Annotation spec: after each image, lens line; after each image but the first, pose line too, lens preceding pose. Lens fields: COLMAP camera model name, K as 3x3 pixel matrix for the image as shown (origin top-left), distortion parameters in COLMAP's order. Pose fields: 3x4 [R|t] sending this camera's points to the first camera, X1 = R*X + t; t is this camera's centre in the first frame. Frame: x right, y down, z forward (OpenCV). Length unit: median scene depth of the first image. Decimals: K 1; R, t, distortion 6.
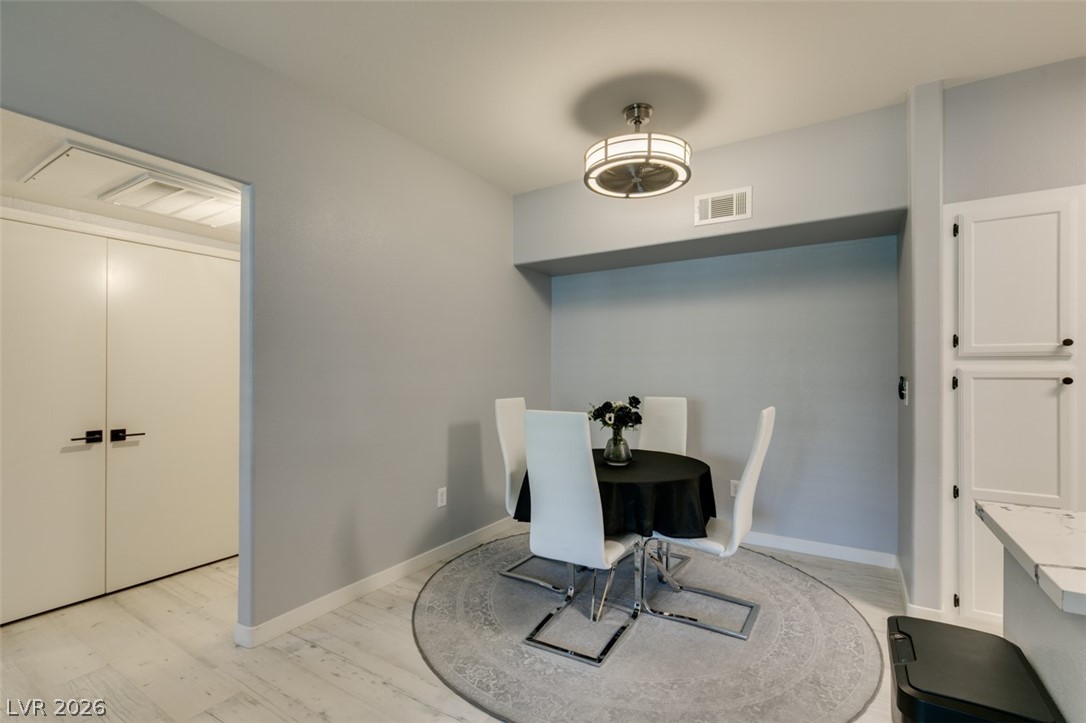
lens RADIAL K [[487.0, 0, 541.7], [0, 487.0, 369.3], [0, 0, 1]] dist [-0.002127, -0.000424]
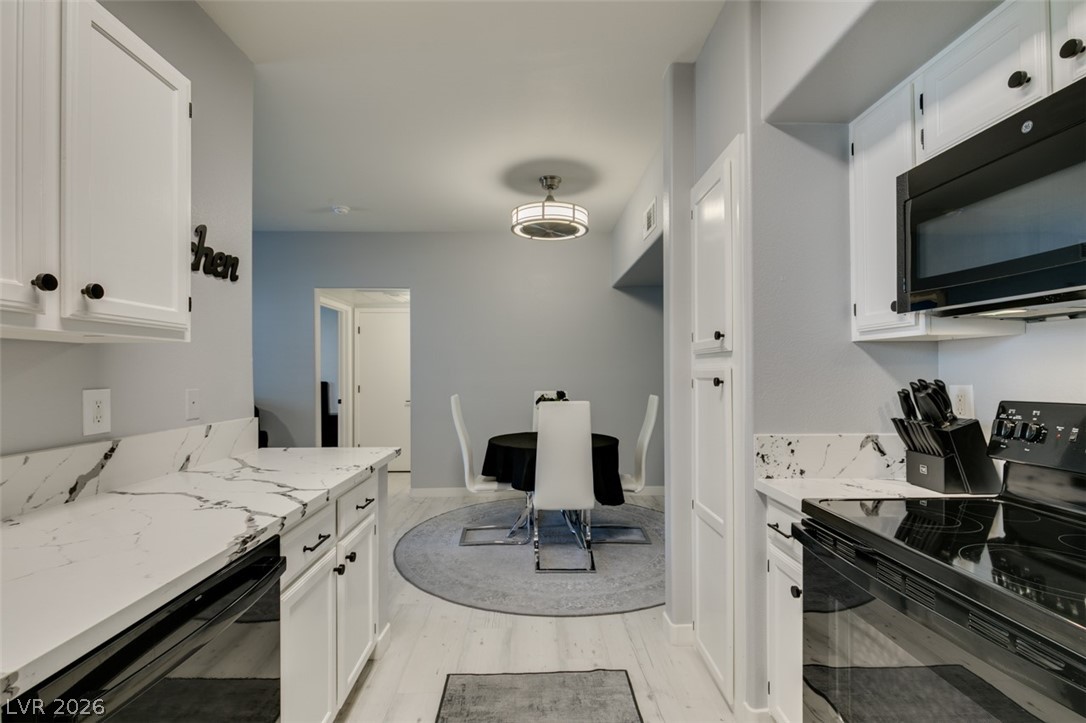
lens RADIAL K [[480.7, 0, 541.2], [0, 480.7, 368.4], [0, 0, 1]] dist [-0.004378, -0.000915]
pose [[0.553253, -0.008978, -0.832965, 1.321064], [0.005120, 0.999960, -0.007377, 0.004248], [0.832997, -0.000184, 0.553277, 0.243900]]
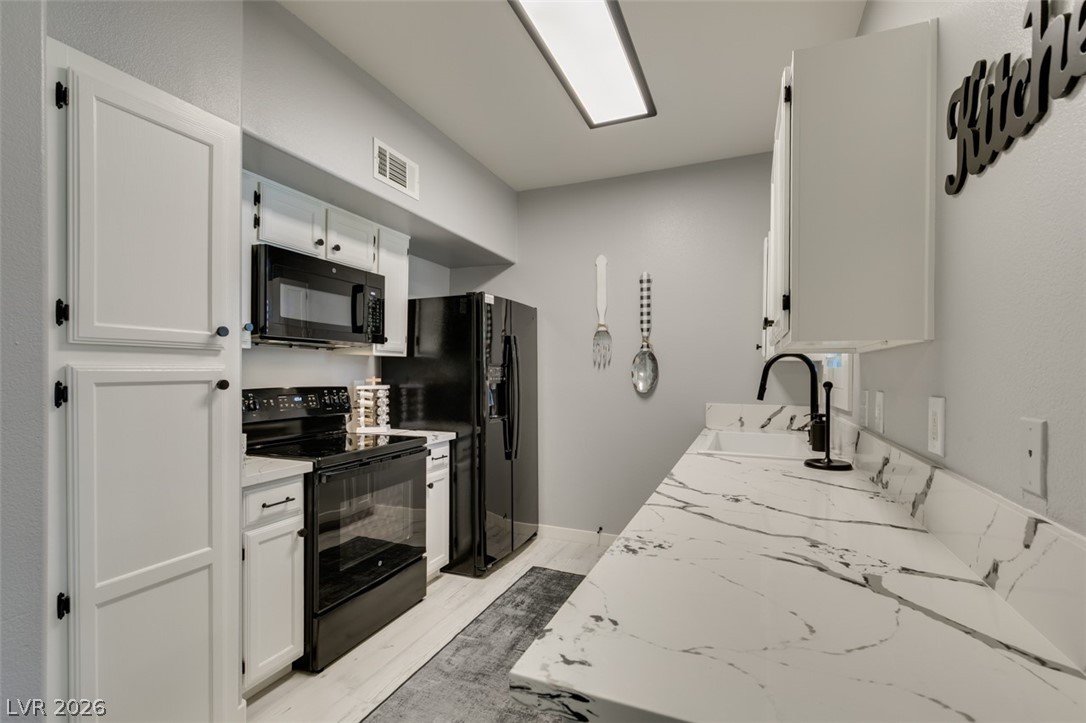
lens RADIAL K [[486.4, 0, 545.5], [0, 486.4, 374.1], [0, 0, 1]] dist [0.002432, -0.000219]
pose [[-0.169263, -0.007499, 0.985542, 0.235878], [-0.006332, 0.999959, 0.006521, 0.000322], [-0.985551, -0.005137, -0.169303, 0.535054]]
